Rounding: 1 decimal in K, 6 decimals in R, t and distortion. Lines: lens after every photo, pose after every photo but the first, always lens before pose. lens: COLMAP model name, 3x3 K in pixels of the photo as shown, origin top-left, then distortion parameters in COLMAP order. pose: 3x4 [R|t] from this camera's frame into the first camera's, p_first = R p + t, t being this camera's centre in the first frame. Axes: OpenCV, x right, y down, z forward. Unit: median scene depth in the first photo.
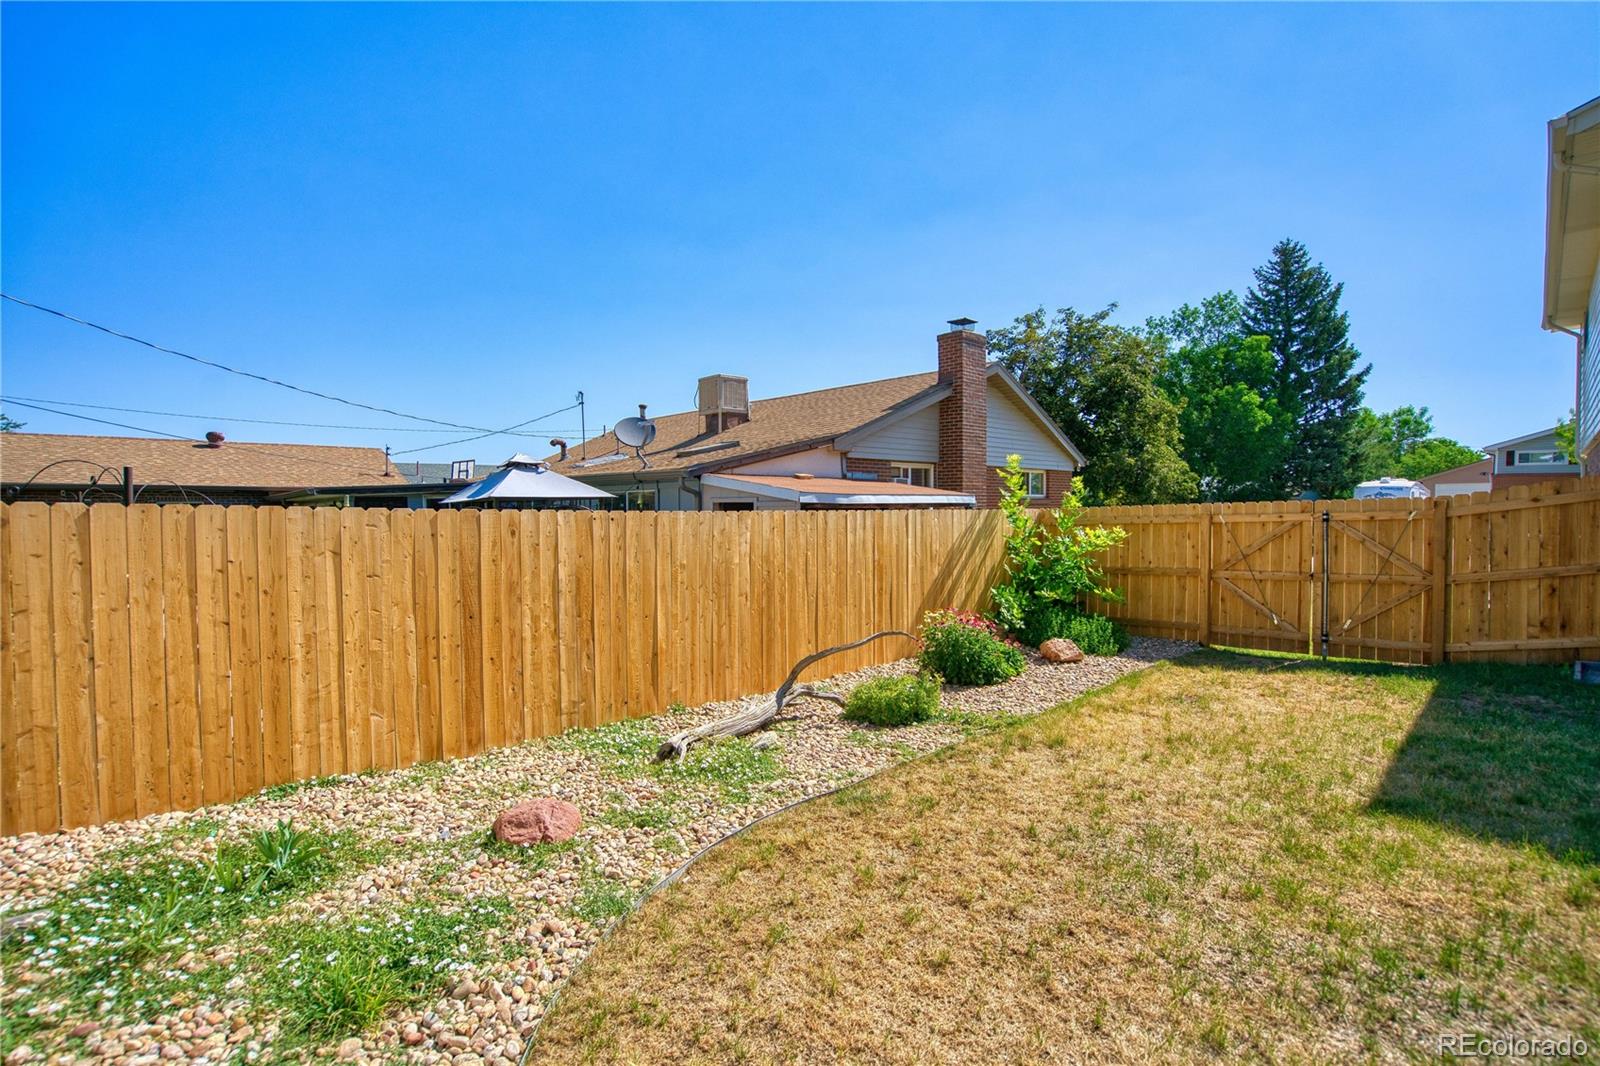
lens RADIAL K [[749.8, 0, 792.7], [0, 749.8, 527.6], [0, 0, 1]] dist [-0.048445, 0.015707]
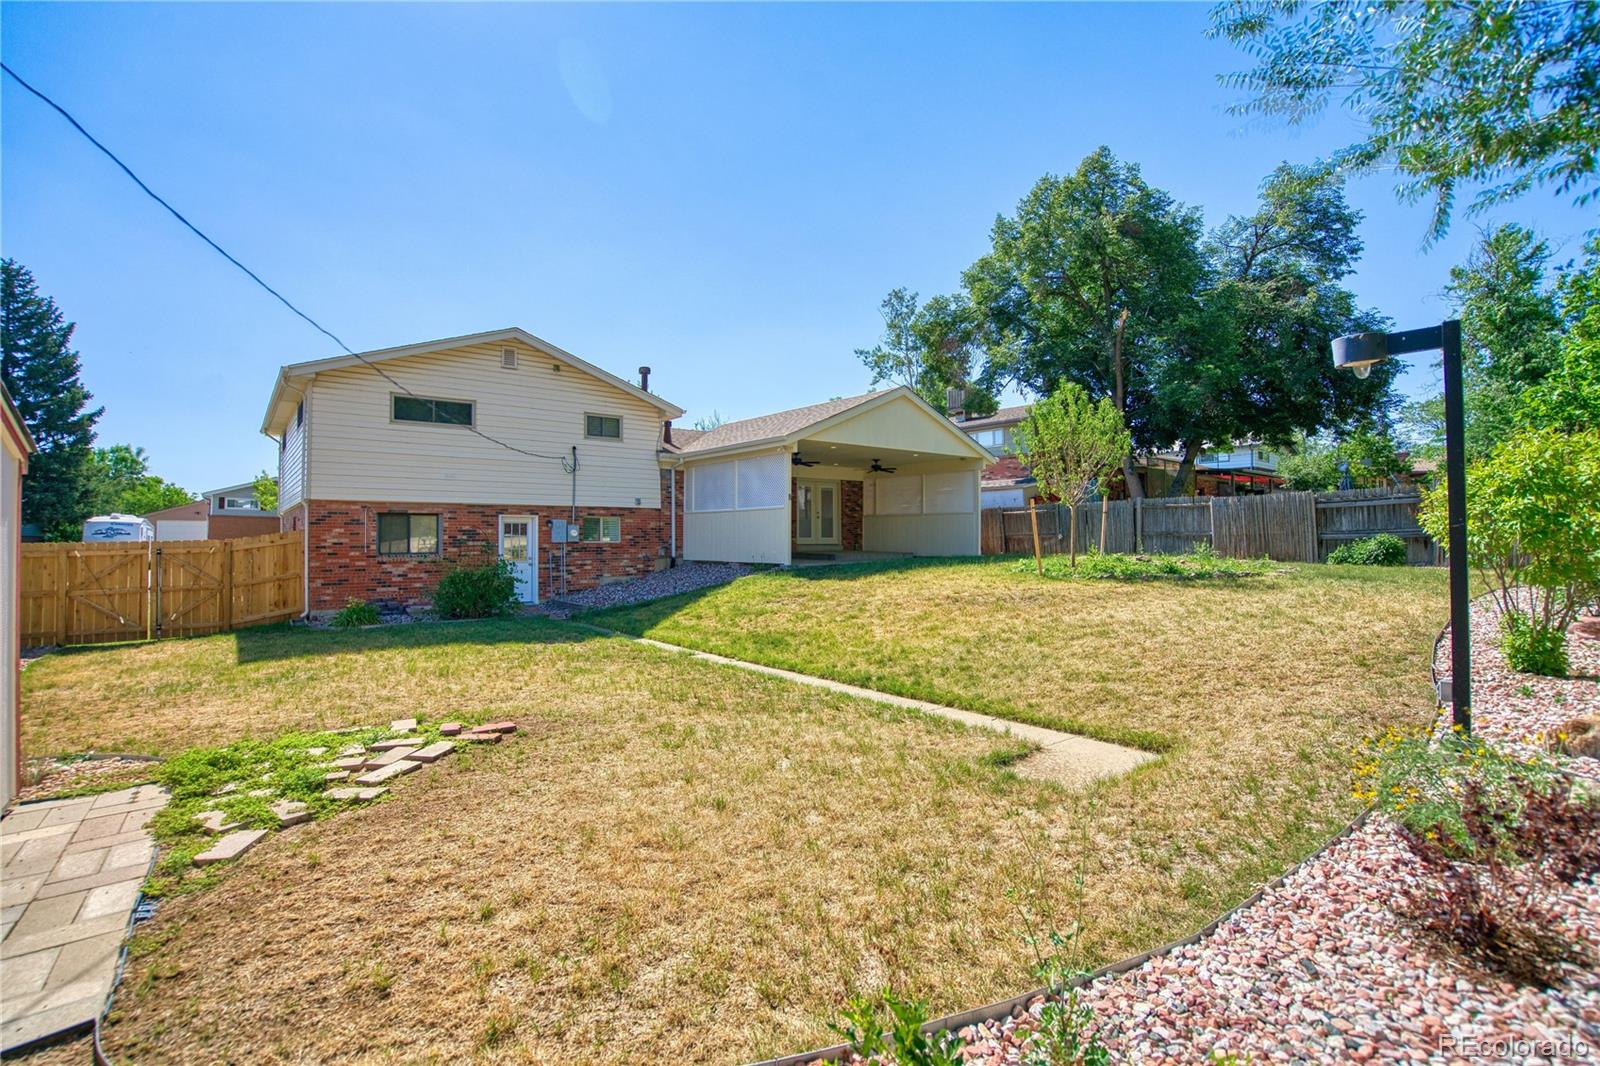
lens RADIAL K [[749.8, 0, 794.0], [0, 749.8, 521.4], [0, 0, 1]] dist [-0.048445, 0.015707]
pose [[0.110963, 0.030126, 0.993368, -0.142817], [0.022381, 0.999211, -0.032803, 0.000683], [-0.993572, 0.025873, 0.110201, -0.113119]]
